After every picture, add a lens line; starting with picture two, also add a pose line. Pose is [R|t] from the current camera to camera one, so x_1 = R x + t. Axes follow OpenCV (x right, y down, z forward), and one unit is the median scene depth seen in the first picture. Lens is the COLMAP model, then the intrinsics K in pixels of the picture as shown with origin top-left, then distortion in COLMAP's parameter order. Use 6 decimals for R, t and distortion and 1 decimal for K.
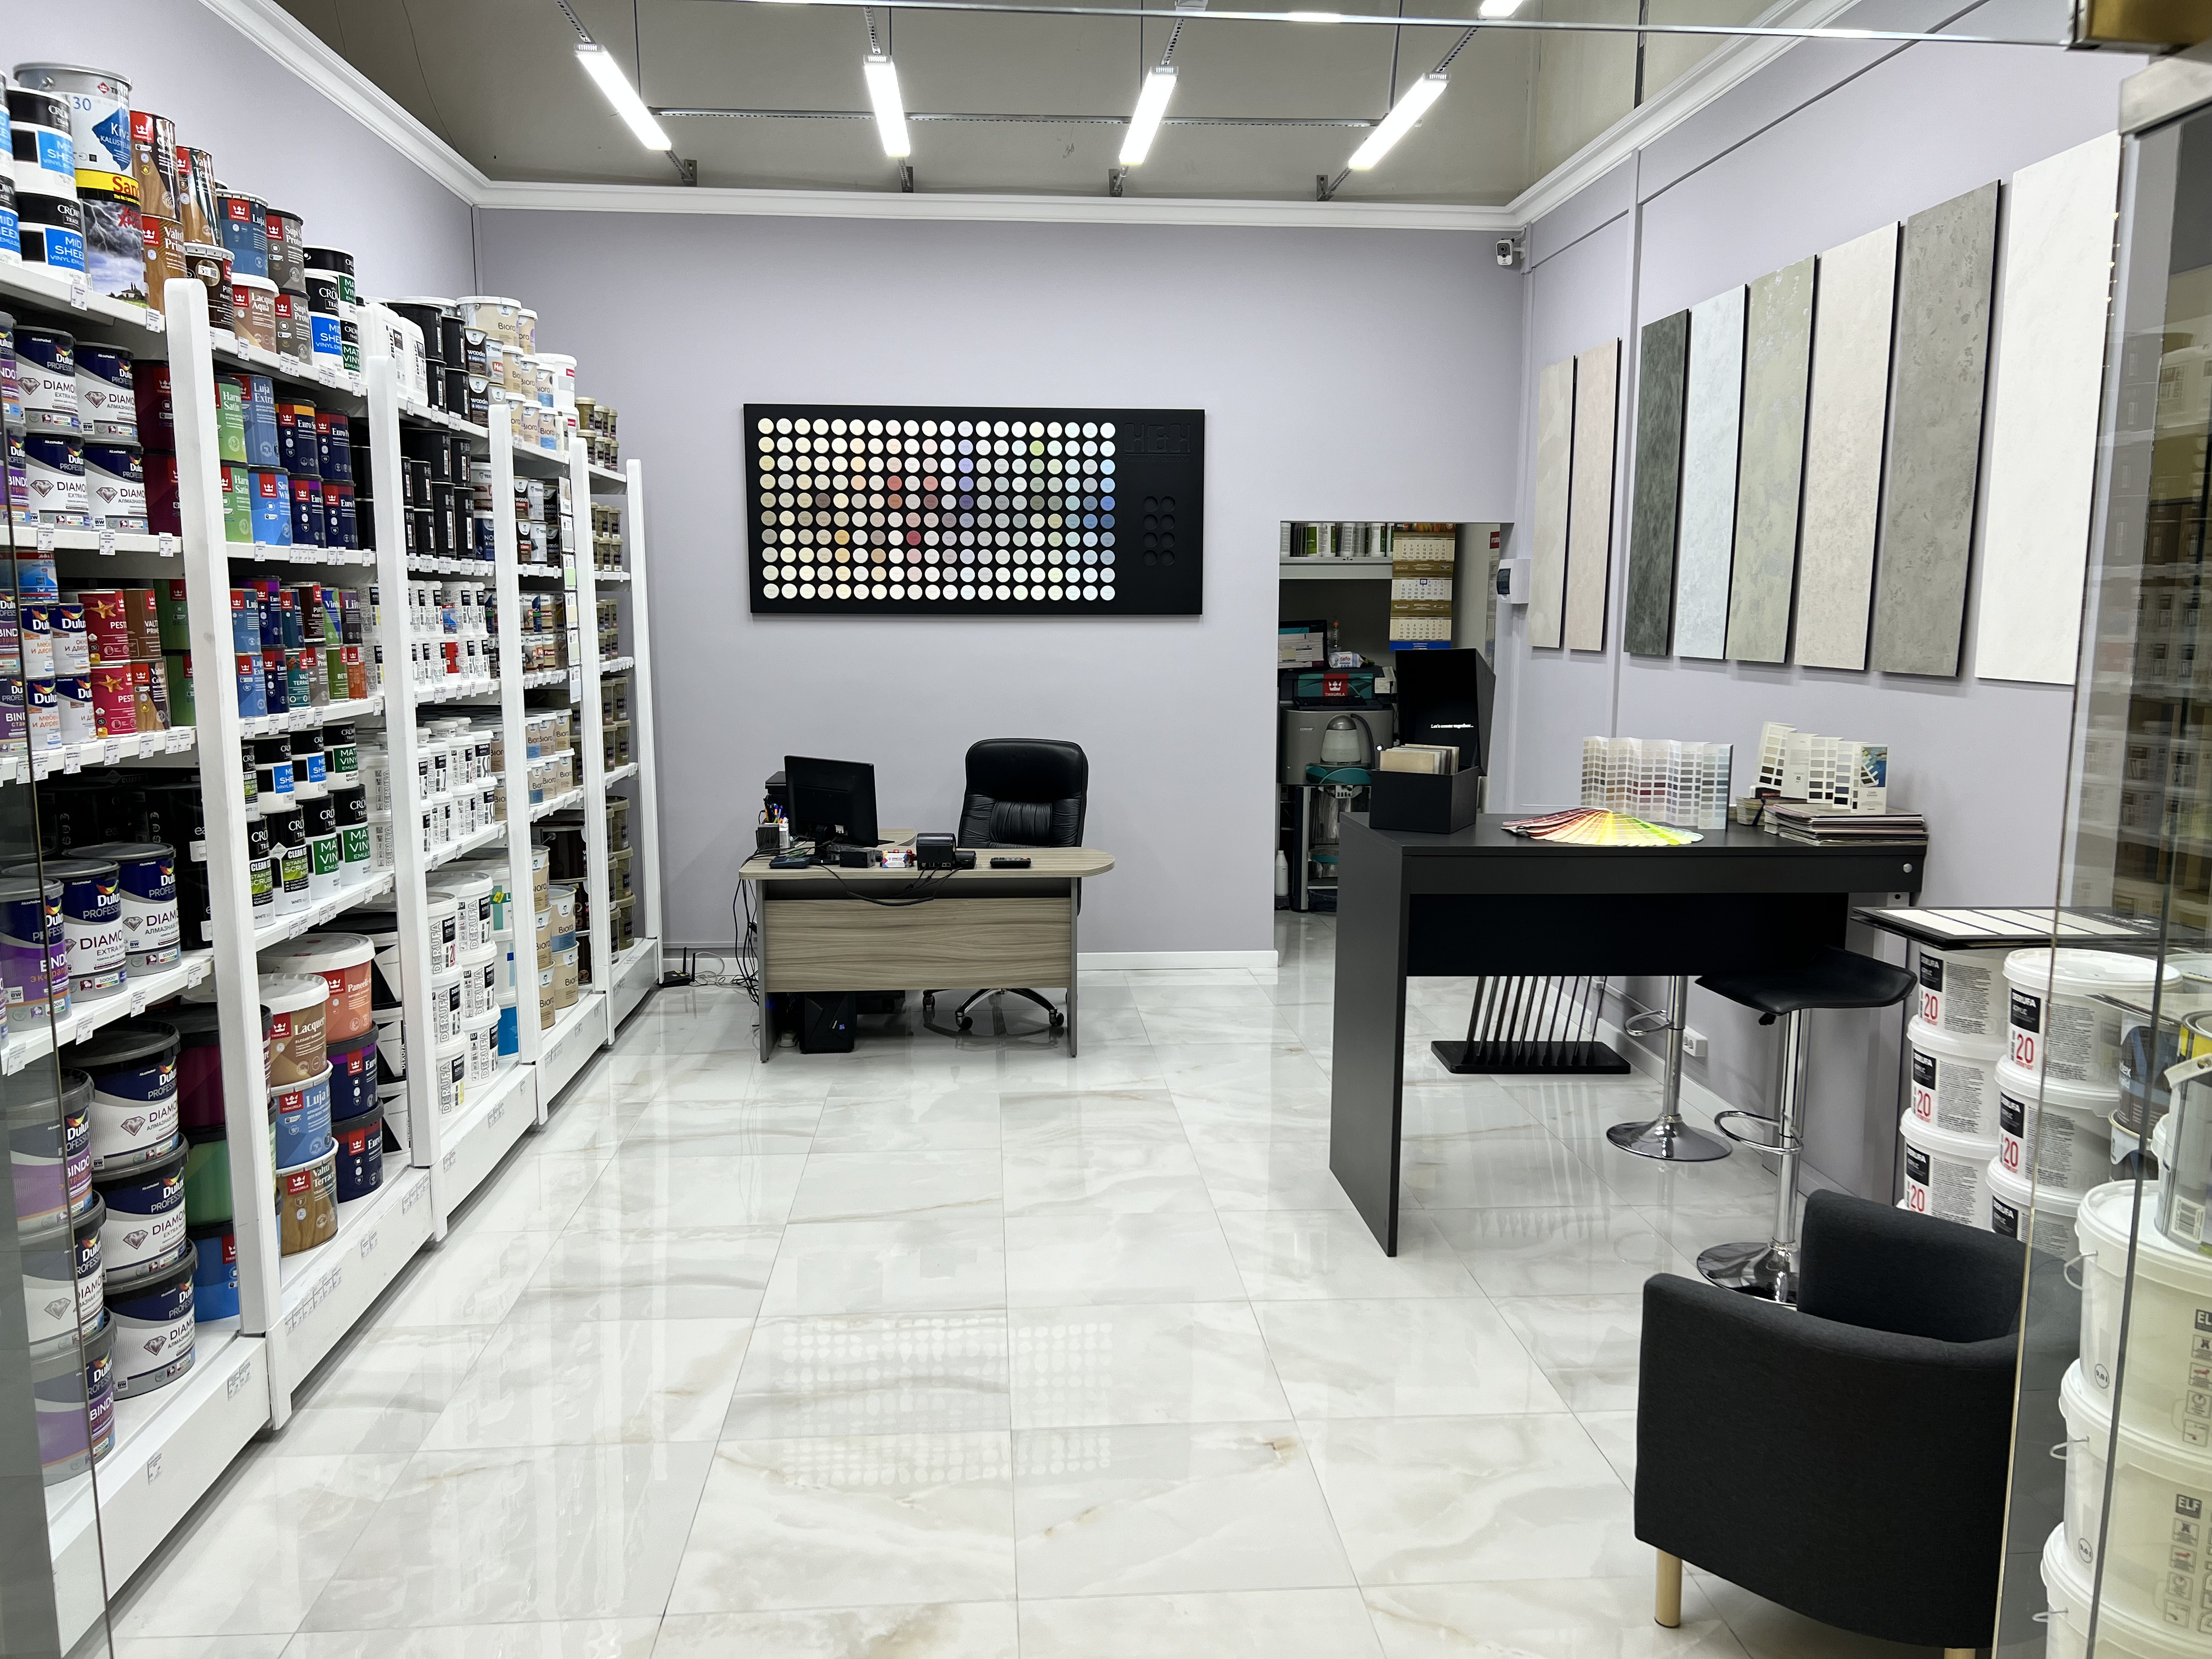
lens RADIAL K [[1676.1, 0, 1129.3], [0, 1676.1, 842.4], [0, 0, 1]] dist [0.072887, -0.077424]
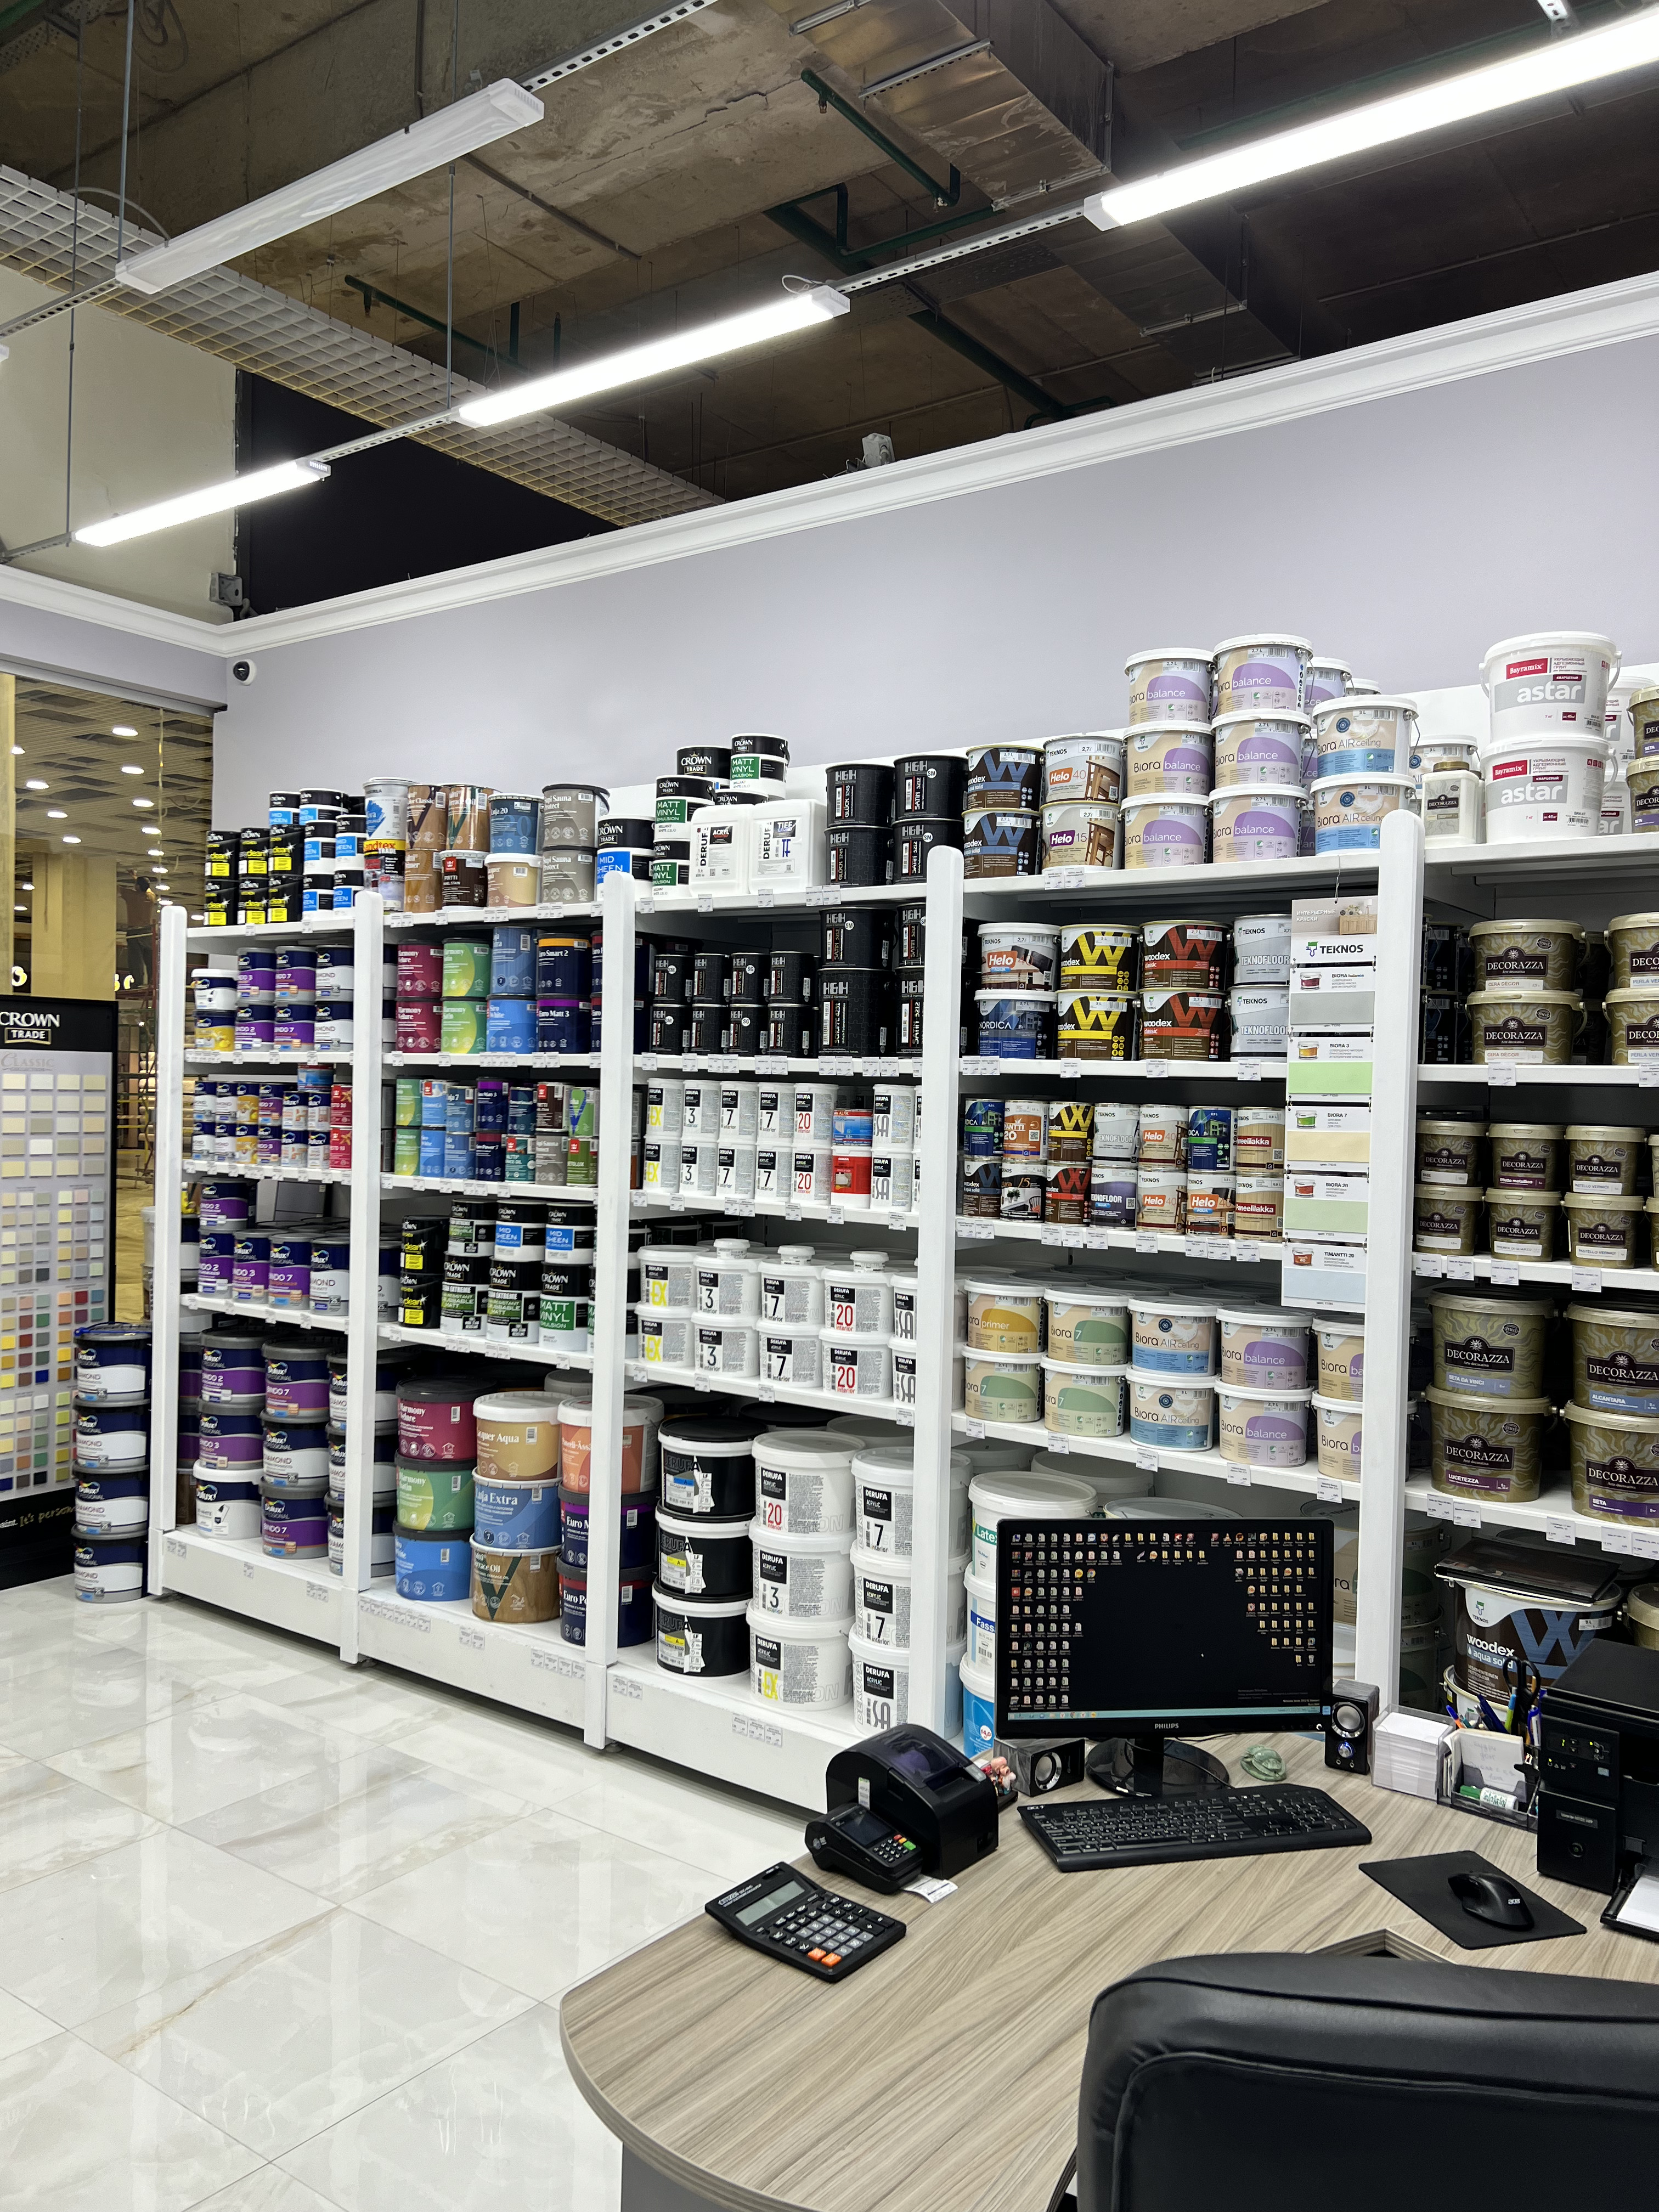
lens RADIAL K [[1676.1, 0, 823.6], [0, 1676.1, 1108.1], [0, 0, 1]] dist [0.072887, -0.077424]
pose [[-0.674660, -0.018026, -0.737908, 0.162526], [-0.133930, 0.986097, 0.098362, -0.172039], [0.725876, 0.165189, -0.667695, 1.197304]]
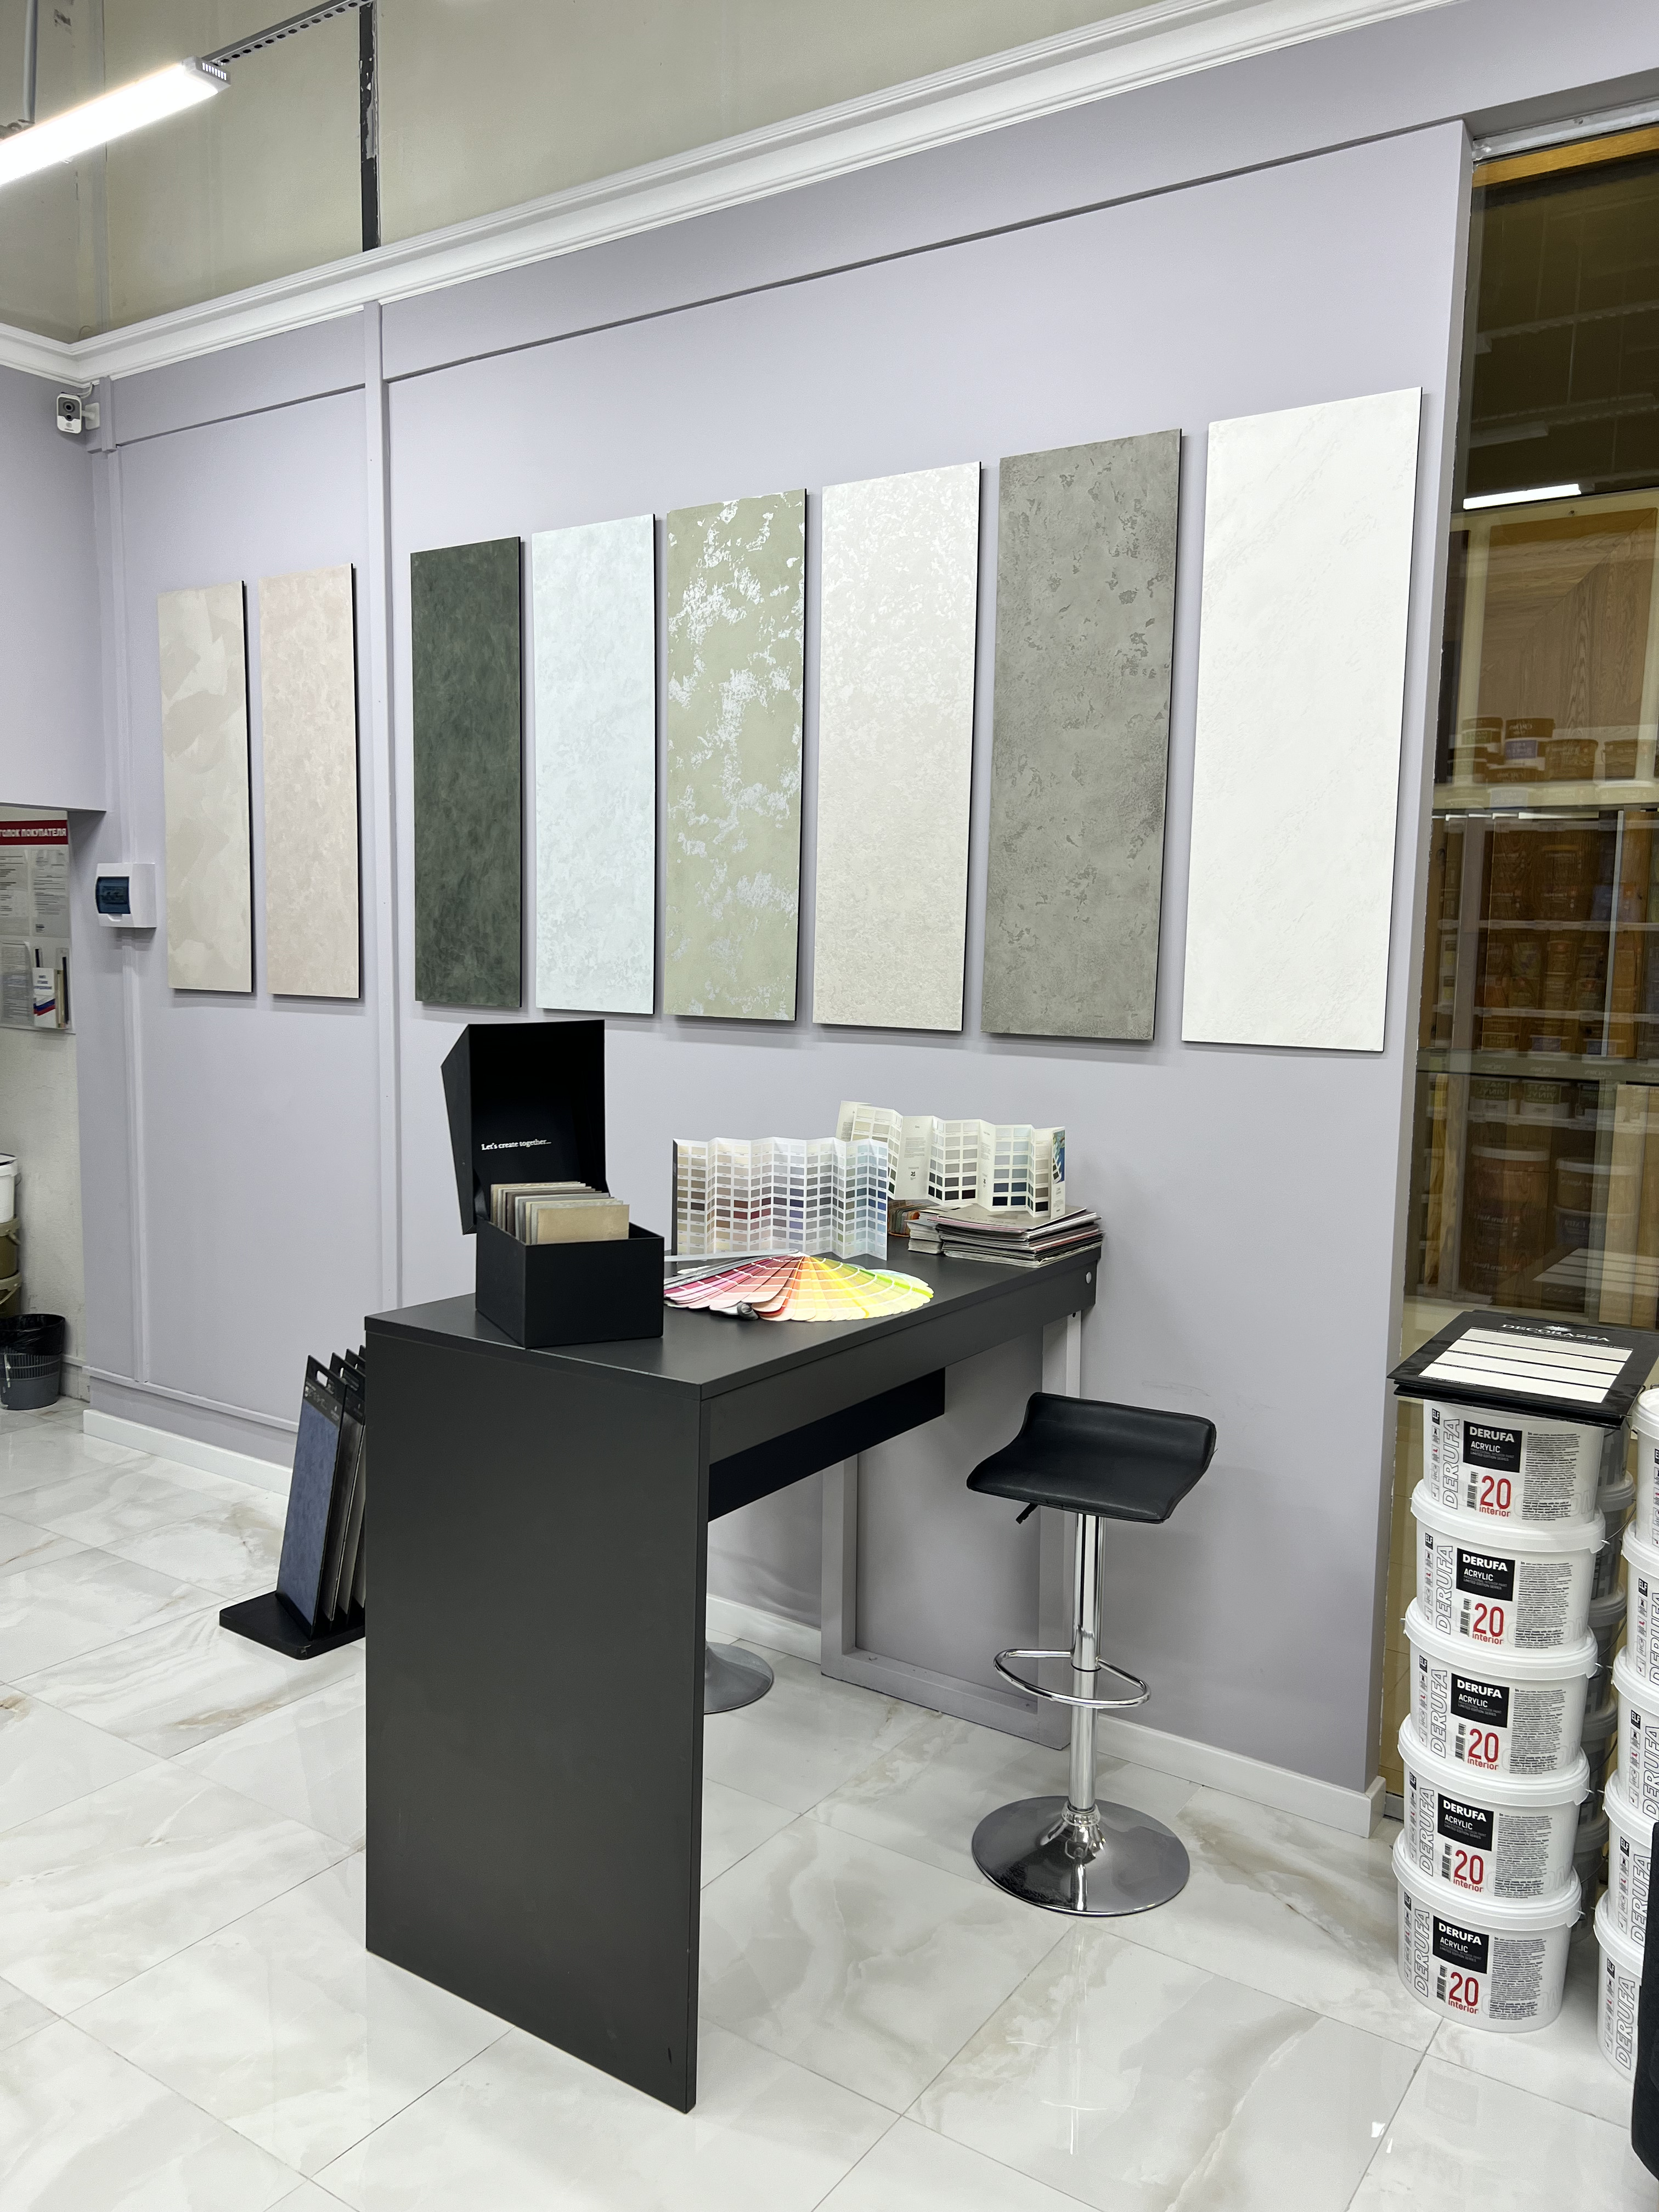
lens RADIAL K [[1676.1, 0, 834.5], [0, 1676.1, 1121.6], [0, 0, 1]] dist [0.072887, -0.077424]
pose [[0.638231, -0.084527, 0.765190, -0.154232], [0.098249, 0.994770, 0.027939, -0.065116], [-0.763550, 0.057348, 0.643197, 0.407716]]
